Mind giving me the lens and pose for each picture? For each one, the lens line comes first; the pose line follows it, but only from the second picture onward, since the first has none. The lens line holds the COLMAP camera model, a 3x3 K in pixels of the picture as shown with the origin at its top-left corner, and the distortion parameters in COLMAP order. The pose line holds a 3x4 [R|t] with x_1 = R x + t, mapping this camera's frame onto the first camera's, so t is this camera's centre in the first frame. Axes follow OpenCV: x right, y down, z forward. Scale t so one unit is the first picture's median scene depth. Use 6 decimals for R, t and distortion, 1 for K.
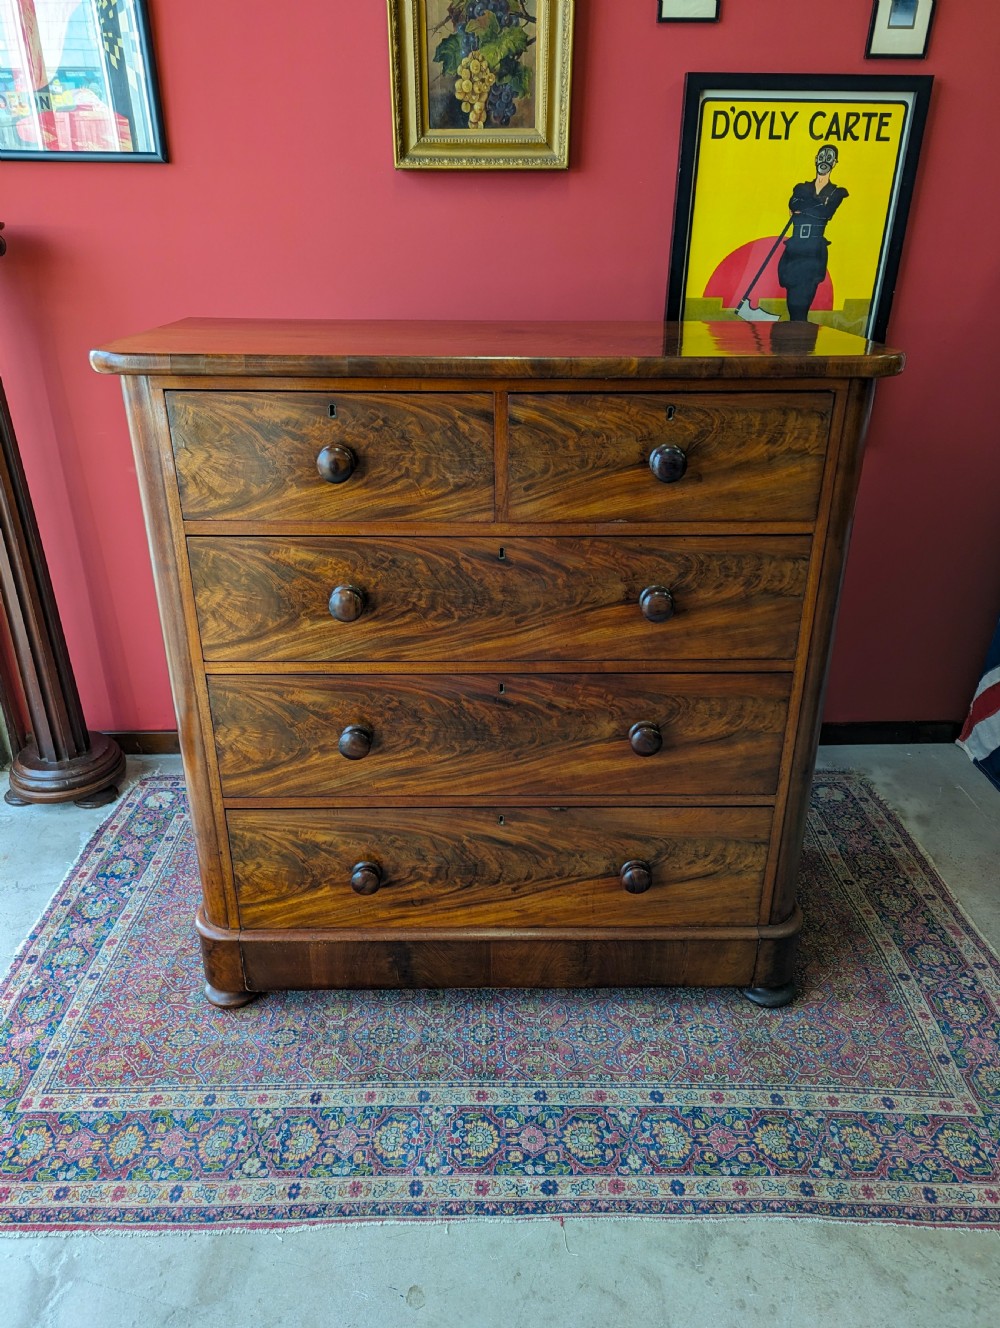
lens RADIAL K [[959.0, 0, 506.0], [0, 959.0, 667.2], [0, 0, 1]] dist [0.074481, -0.082193]
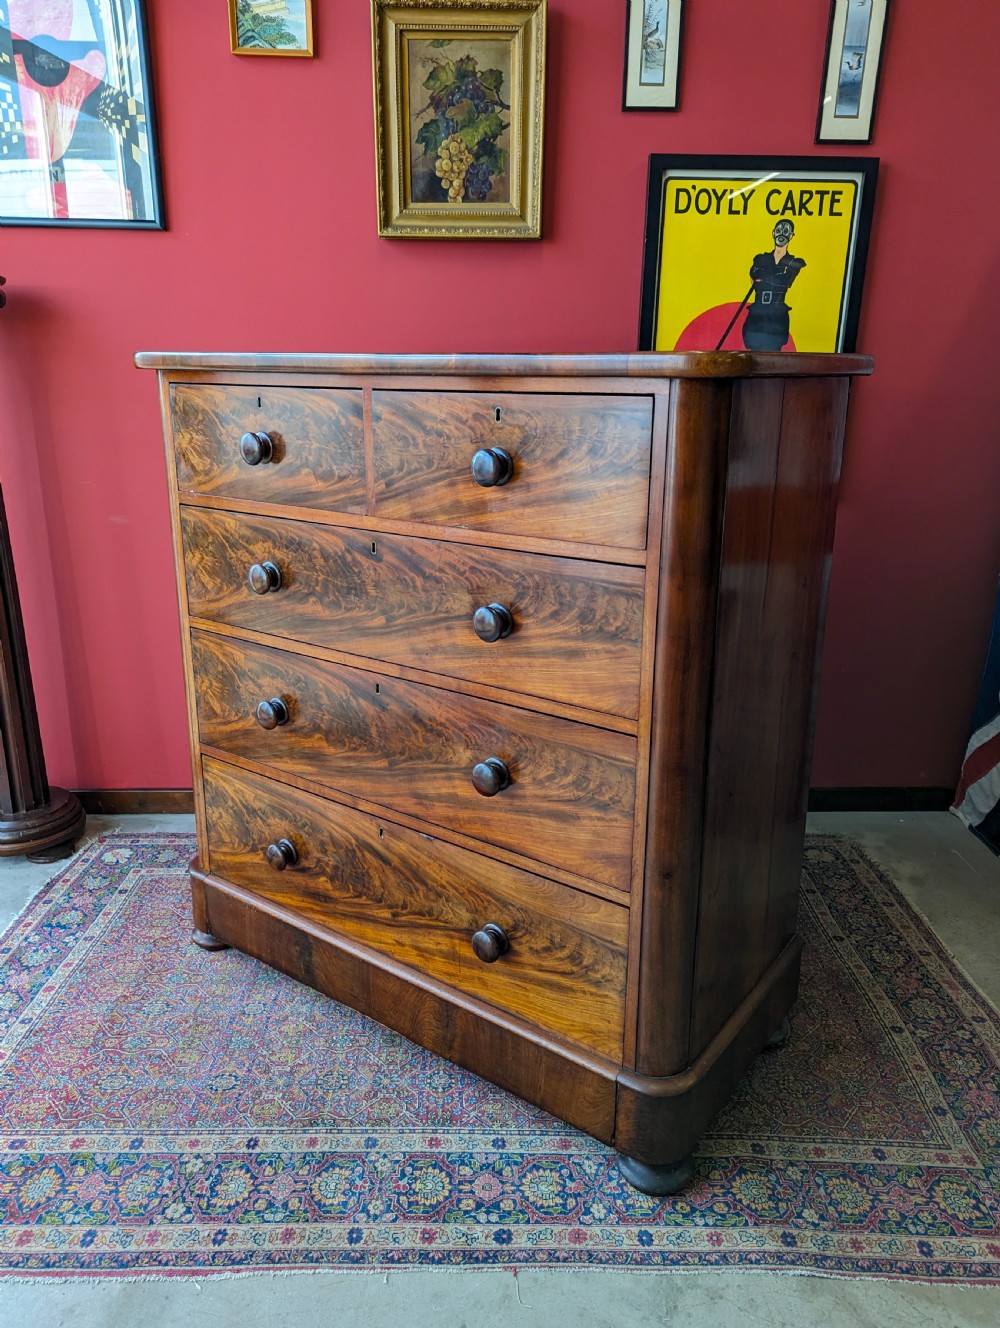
lens RADIAL K [[985.1, 0, 508.8], [0, 985.1, 641.1], [0, 0, 1]] dist [0.070486, -0.072258]
pose [[0.999968, 0.007654, -0.002245, 0.044208], [-0.007919, 0.986329, -0.164601, 0.132369], [0.000954, 0.164613, 0.986358, -0.004869]]
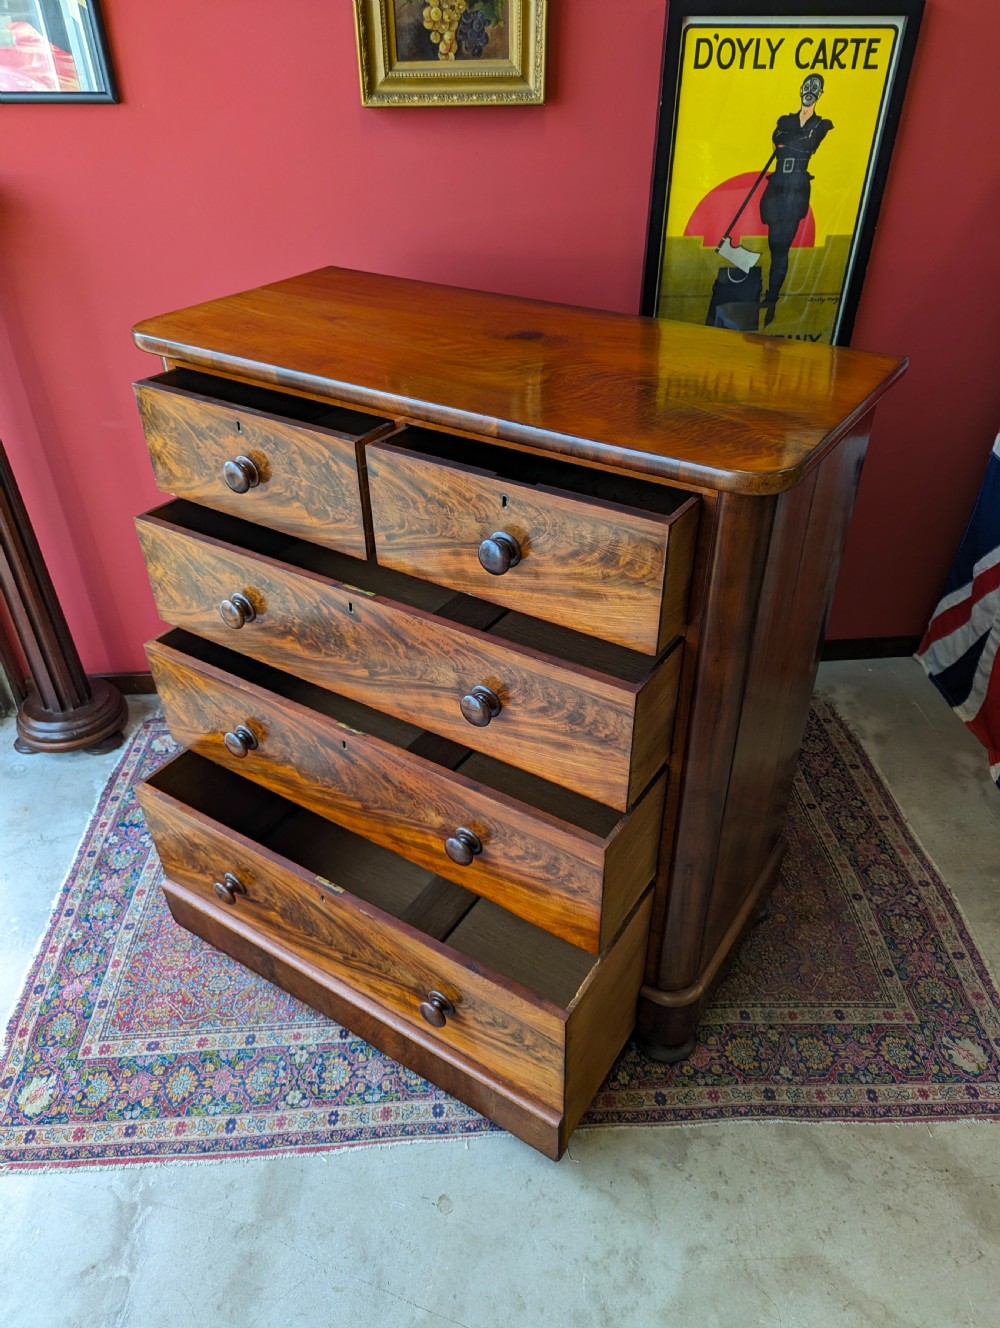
lens RADIAL K [[959.0, 0, 512.1], [0, 959.0, 683.4], [0, 0, 1]] dist [0.059950, -0.060373]
pose [[0.998845, -0.032340, 0.035532, -0.026154], [0.025420, 0.983272, 0.180359, -0.161717], [-0.040771, -0.179247, 0.982959, -0.049336]]
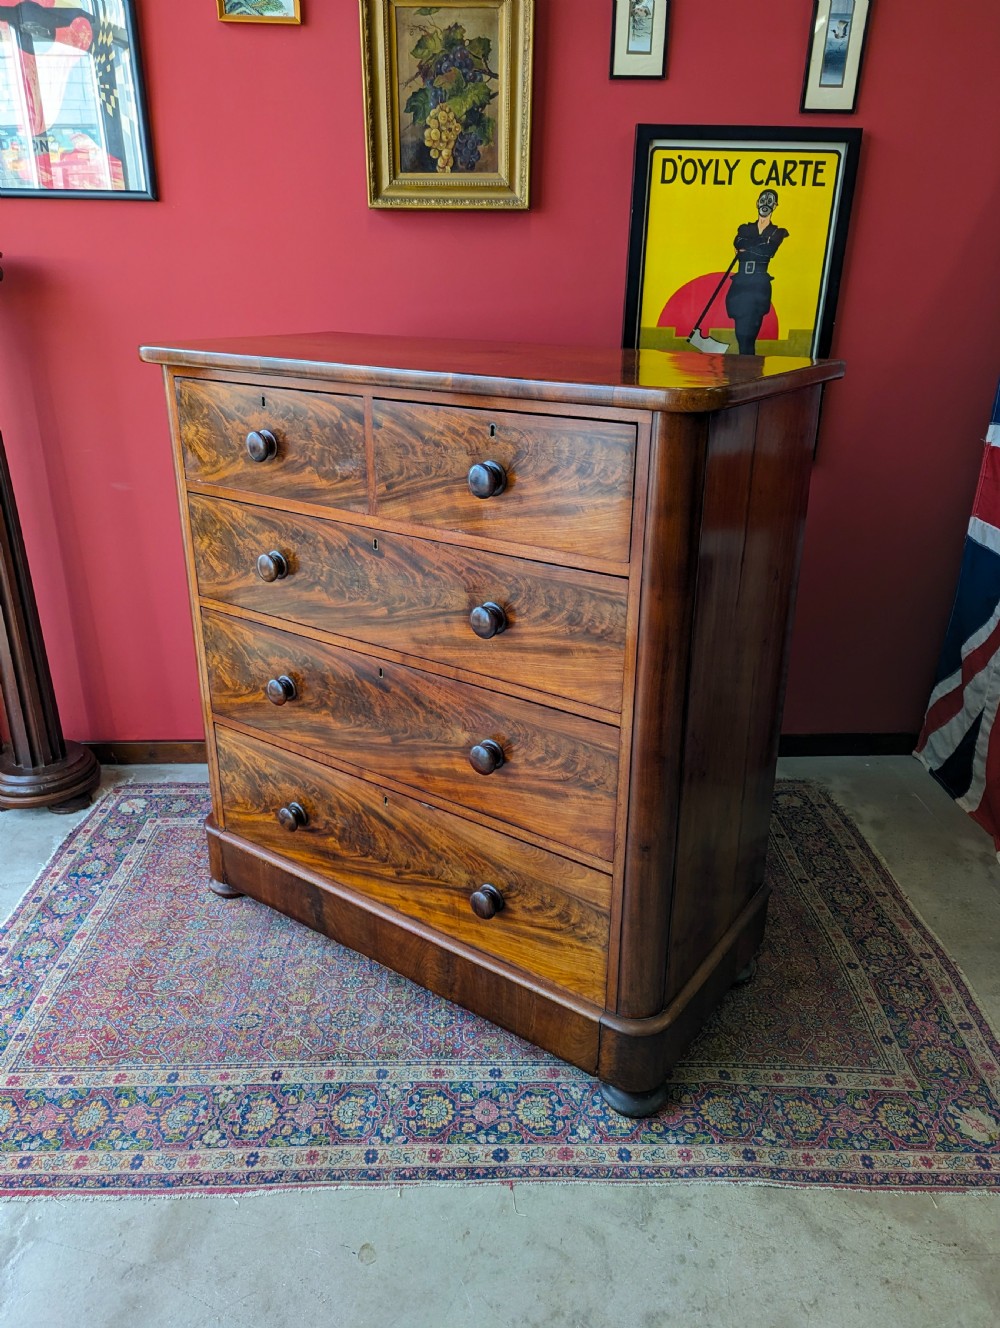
lens RADIAL K [[982.2, 0, 505.8], [0, 982.2, 645.3], [0, 0, 1]] dist [0.074575, -0.081702]
pose [[0.999942, 0.002163, 0.010581, 0.035018], [-0.001394, 0.997390, -0.072192, 0.065844], [-0.010709, 0.072173, 0.997335, -0.086333]]
